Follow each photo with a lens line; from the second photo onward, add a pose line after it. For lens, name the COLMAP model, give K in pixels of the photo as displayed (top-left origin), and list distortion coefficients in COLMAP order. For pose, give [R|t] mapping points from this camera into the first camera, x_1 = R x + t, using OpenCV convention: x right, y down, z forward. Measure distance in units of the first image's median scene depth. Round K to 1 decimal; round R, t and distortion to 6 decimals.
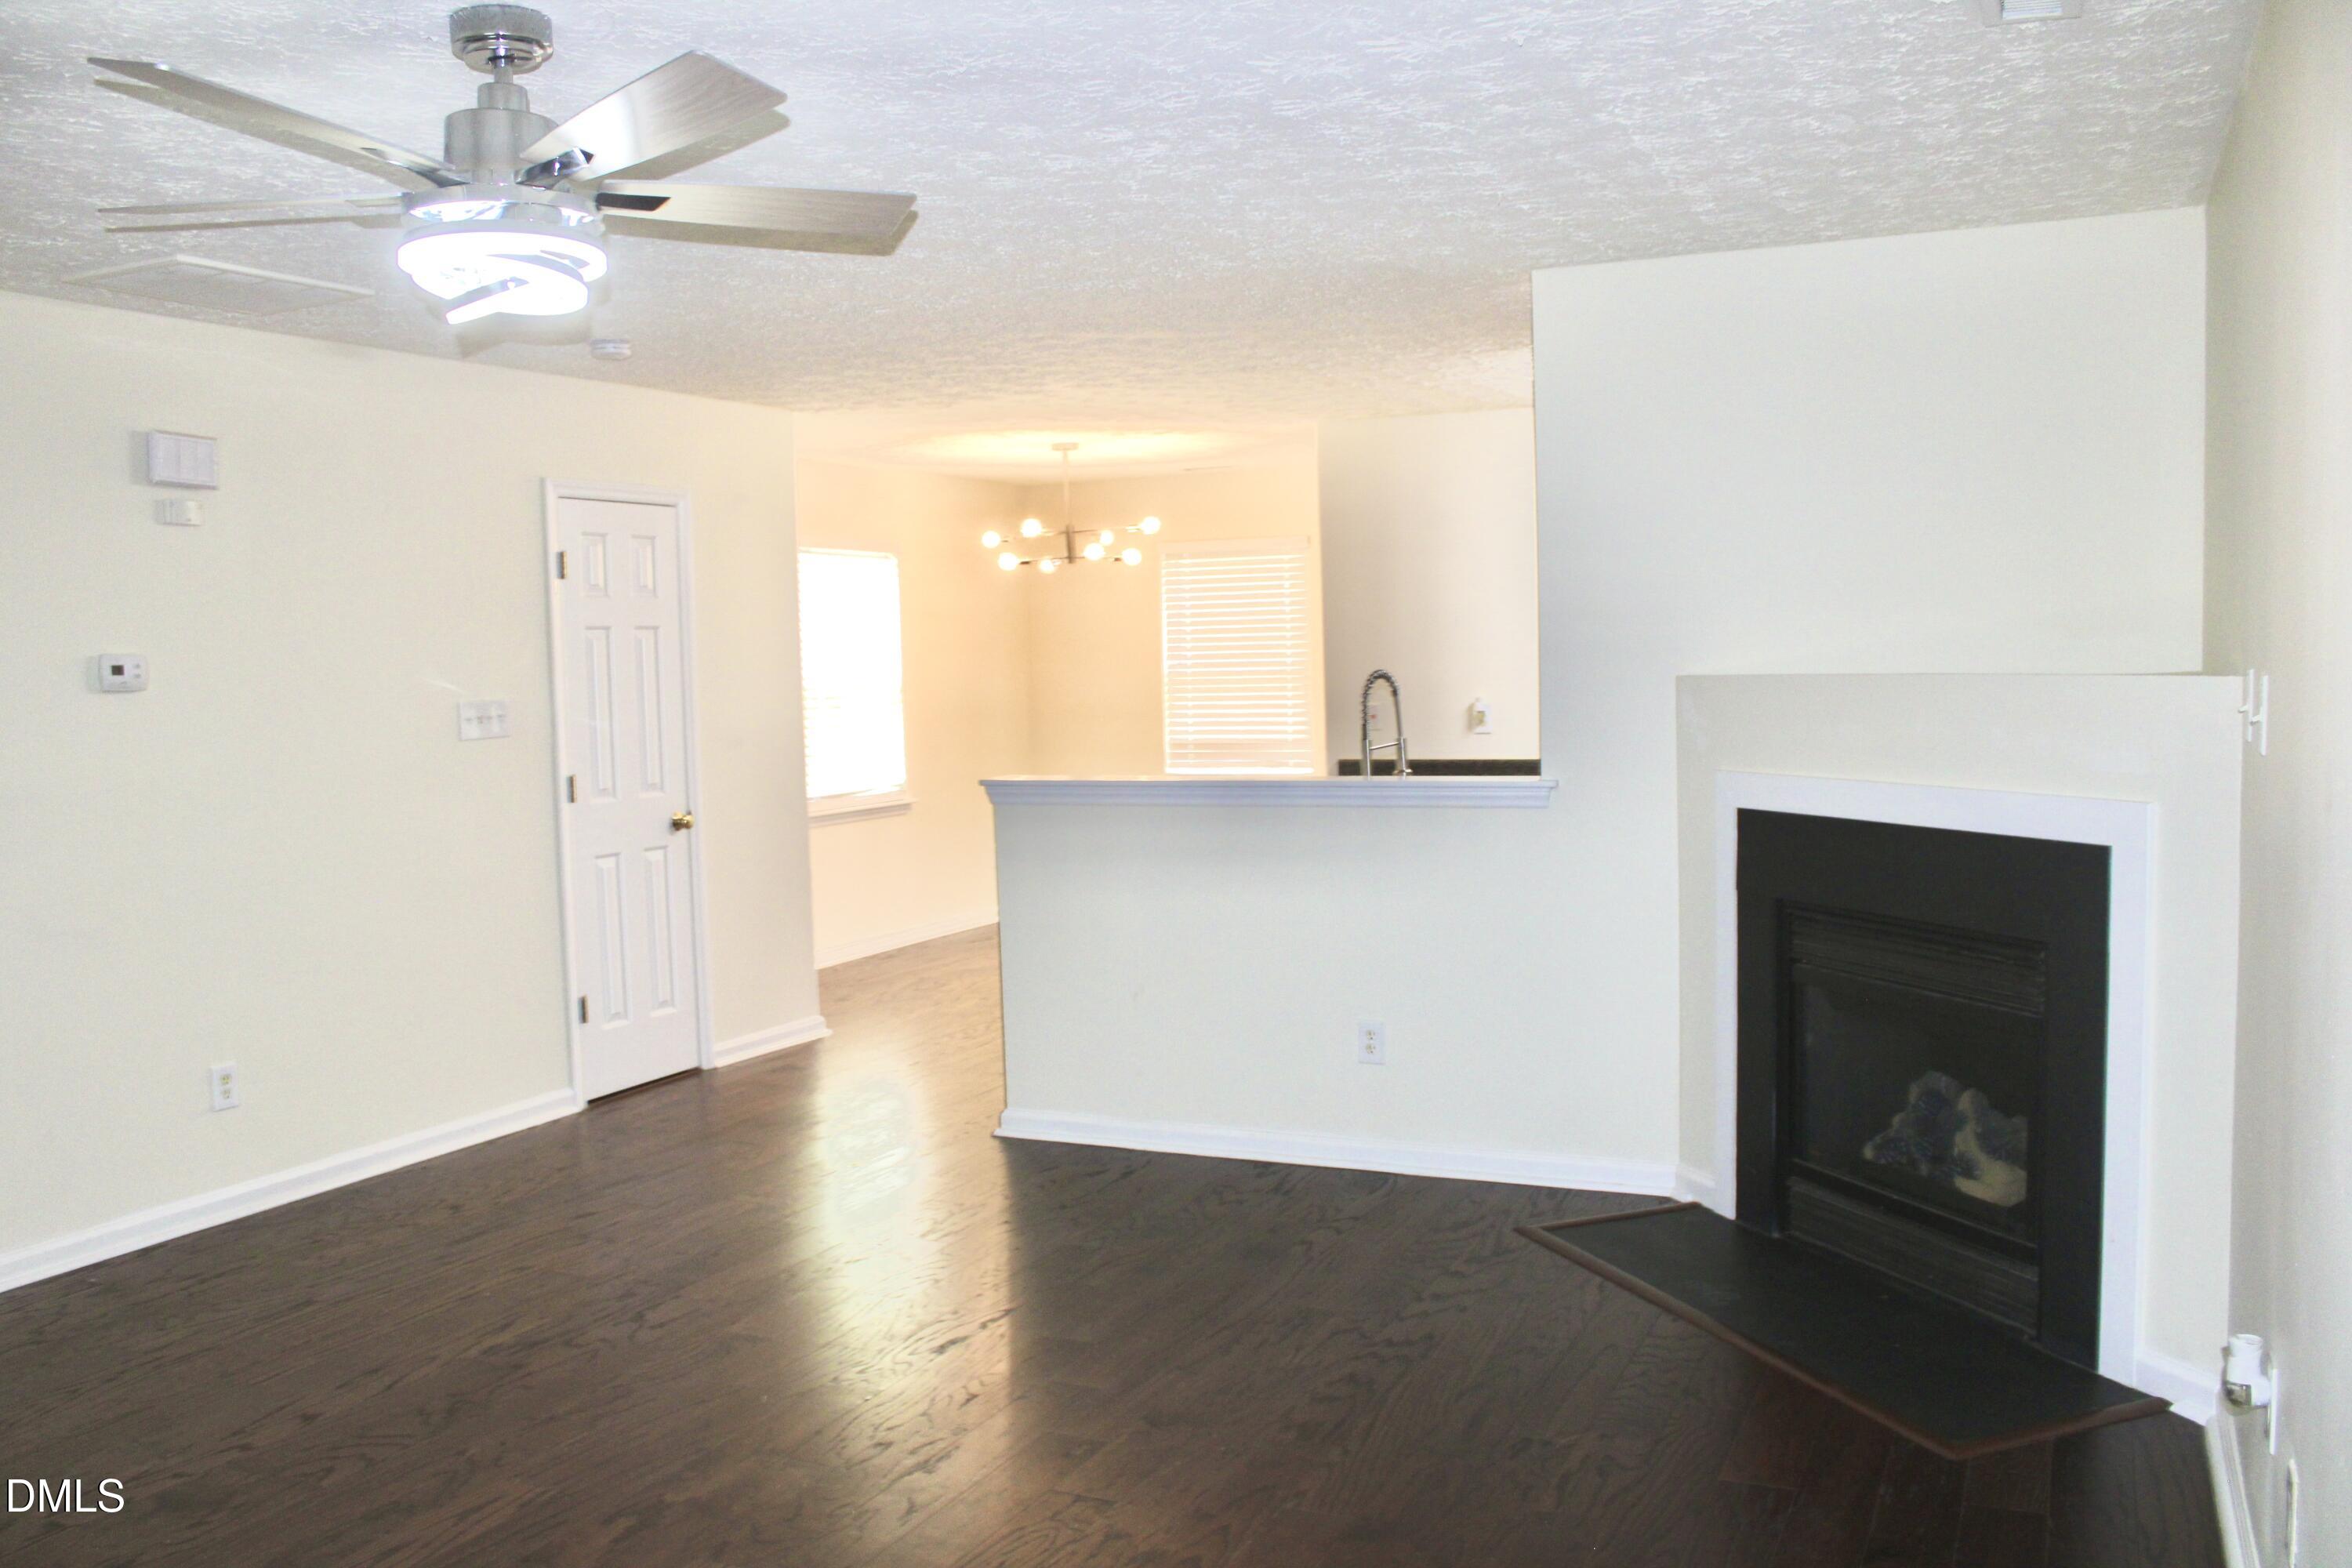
lens RADIAL K [[1953.3, 0, 1158.1], [0, 1953.3, 794.7], [0, 0, 1]] dist [-0.164566, 0.145779]
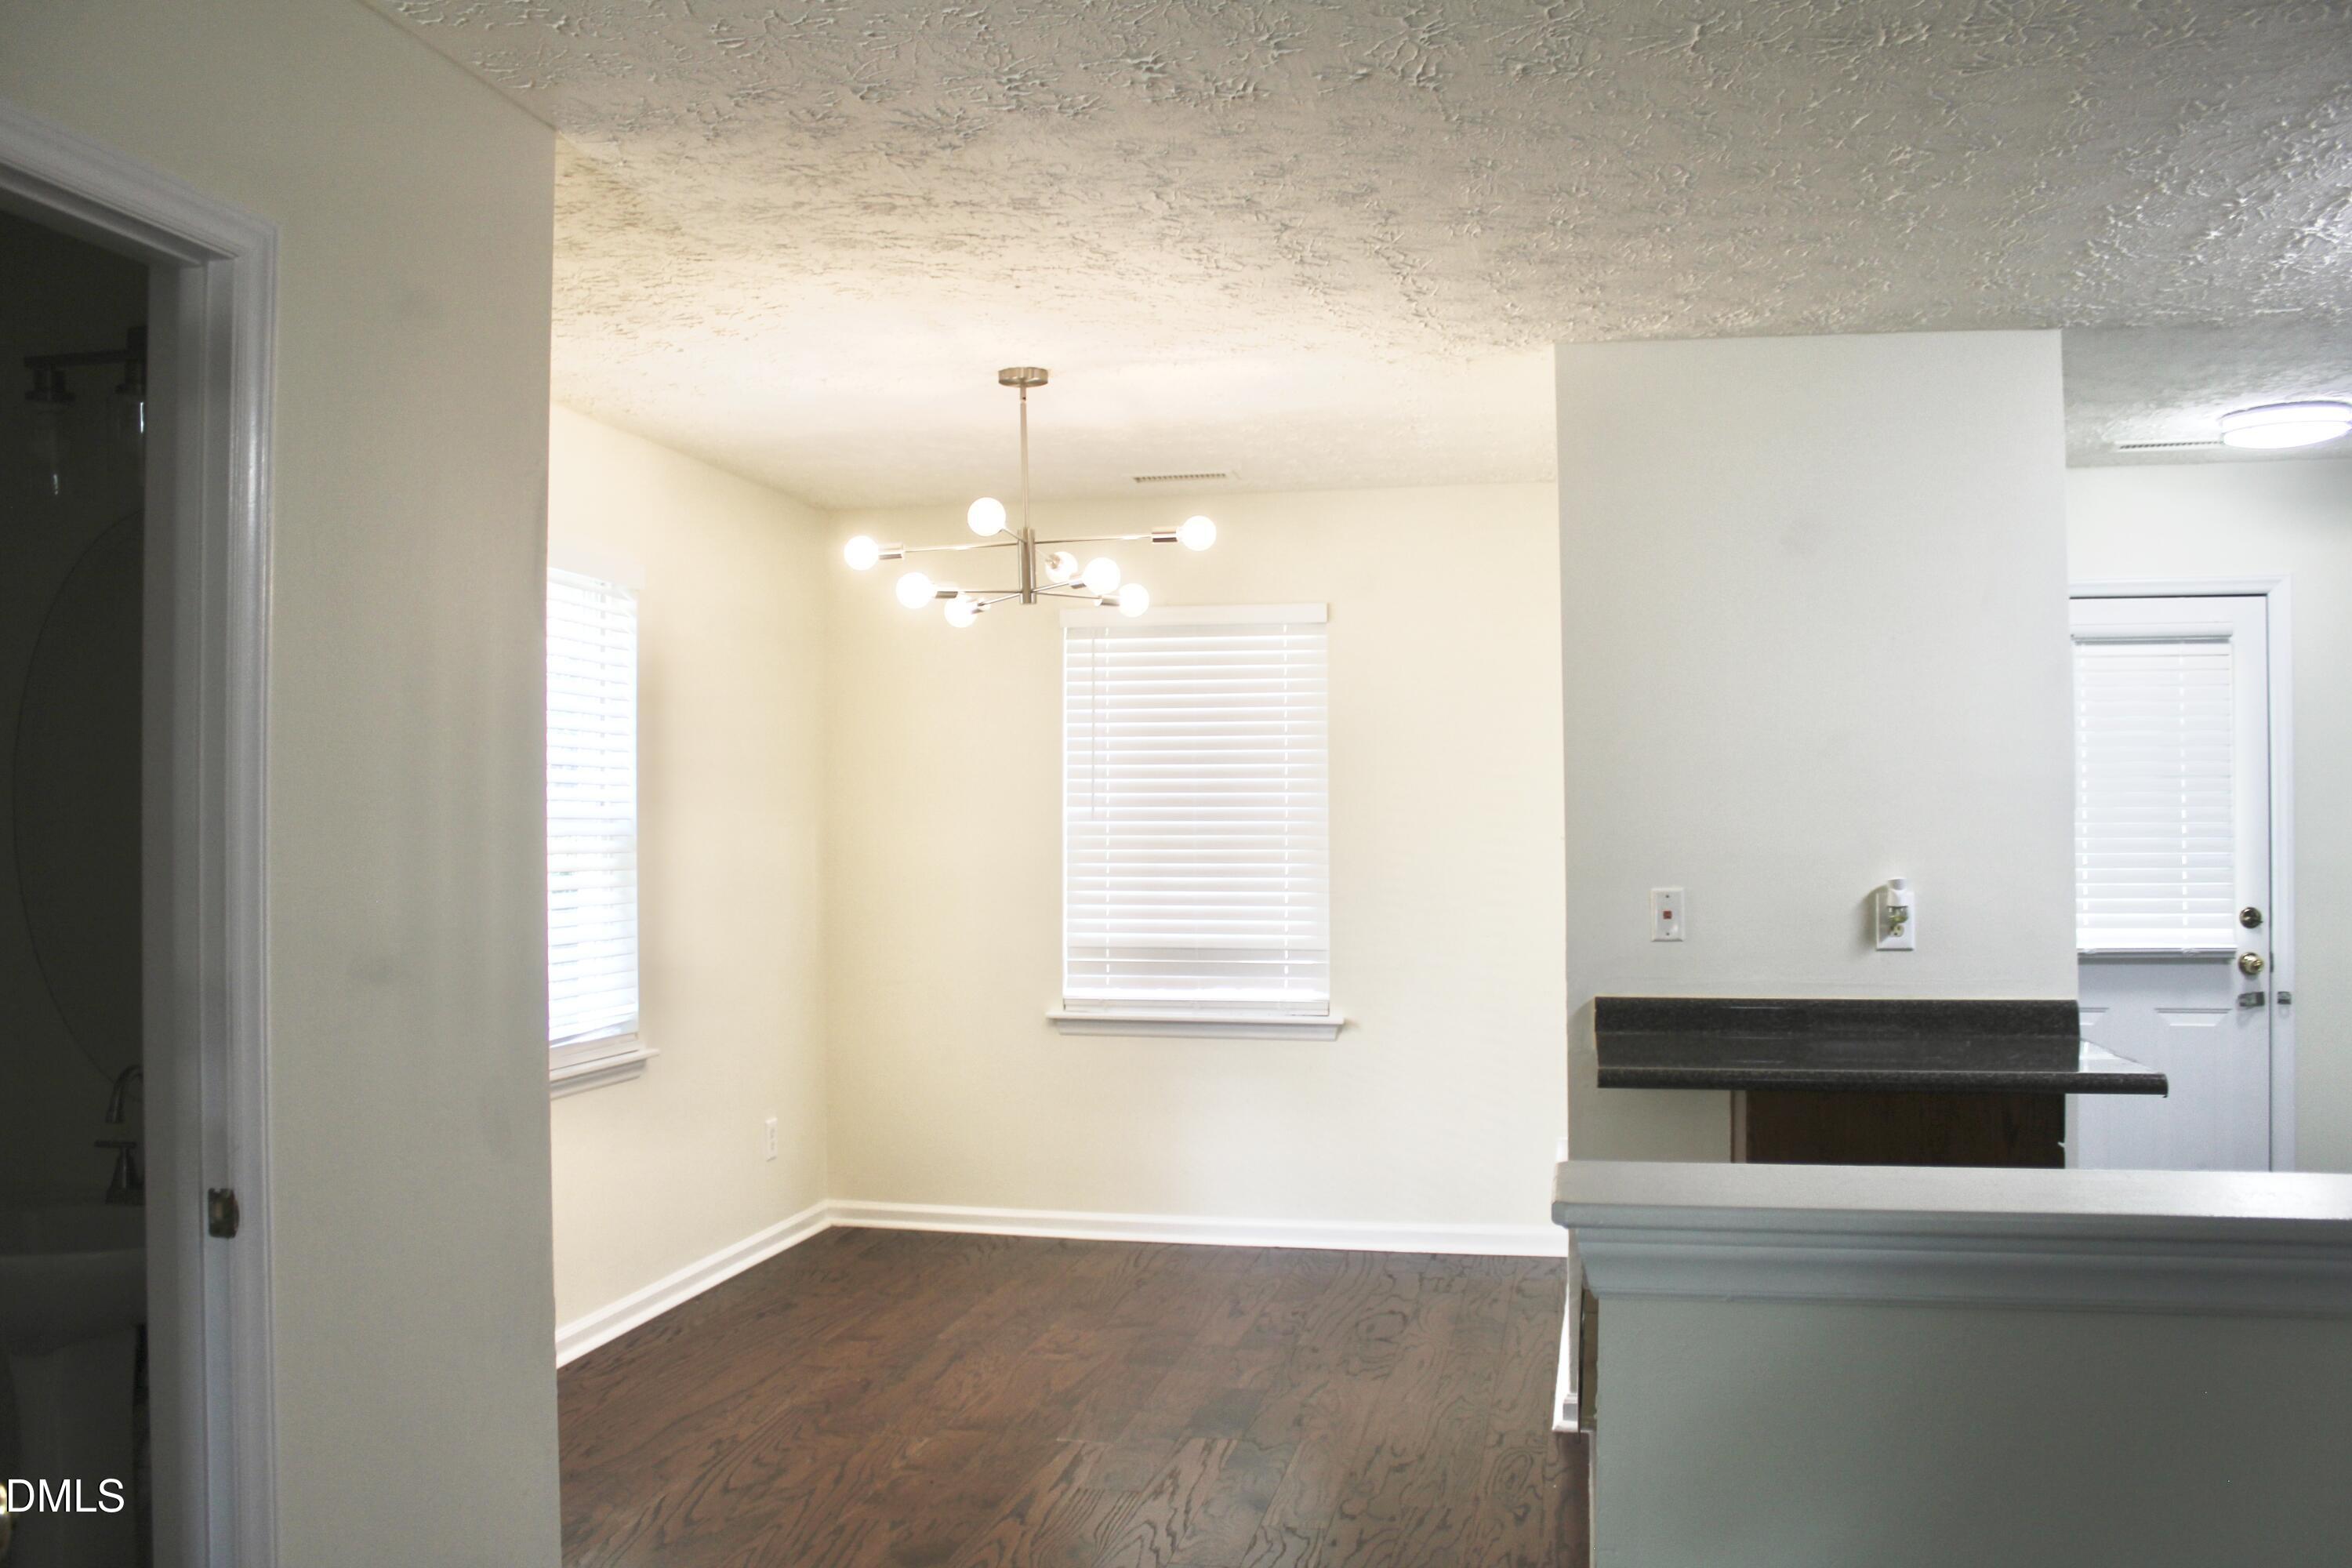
lens RADIAL K [[1953.3, 0, 1158.1], [0, 1953.3, 794.7], [0, 0, 1]] dist [-0.164566, 0.145779]
pose [[0.972715, 0.028759, 0.230213, -1.141950], [-0.008230, 0.995940, -0.089644, -0.209107], [-0.231856, 0.085304, 0.969003, 4.501047]]
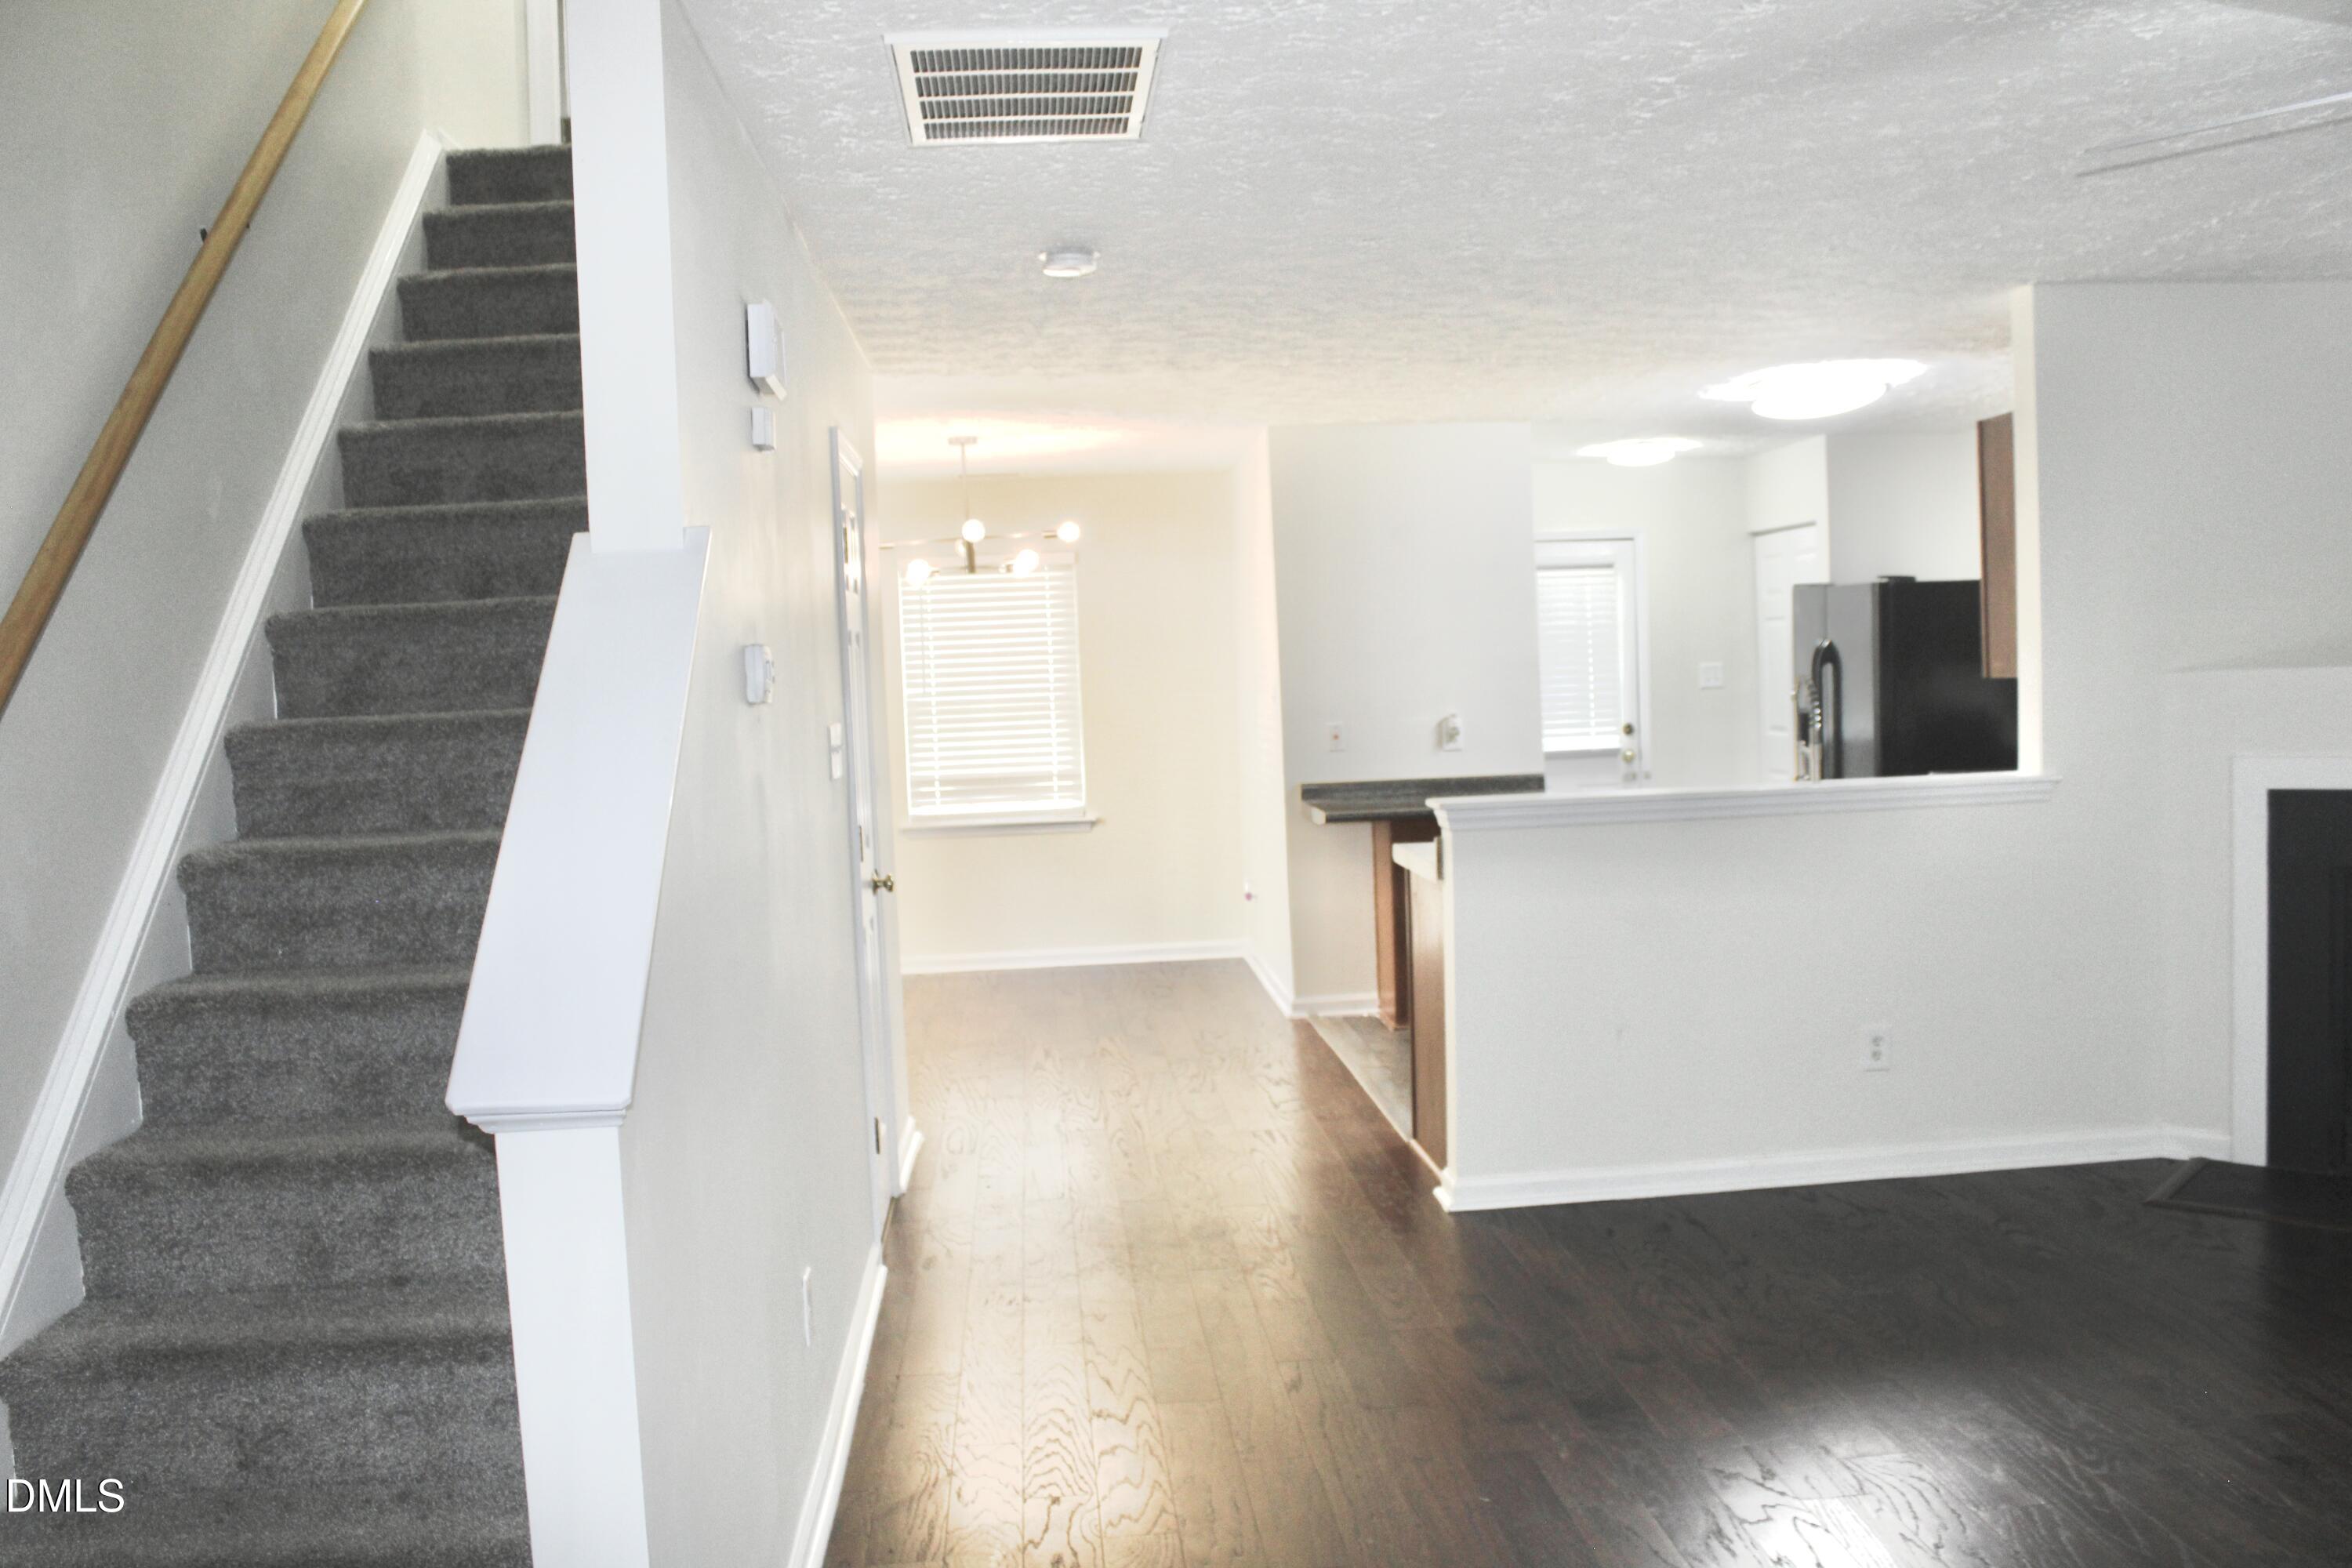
lens RADIAL K [[1953.3, 0, 1158.1], [0, 1953.3, 794.7], [0, 0, 1]] dist [-0.164566, 0.145779]
pose [[0.868642, -0.037449, 0.494023, -3.649765], [0.049979, 0.998676, -0.012174, -0.038885], [-0.492913, 0.035266, 0.869363, 1.805342]]
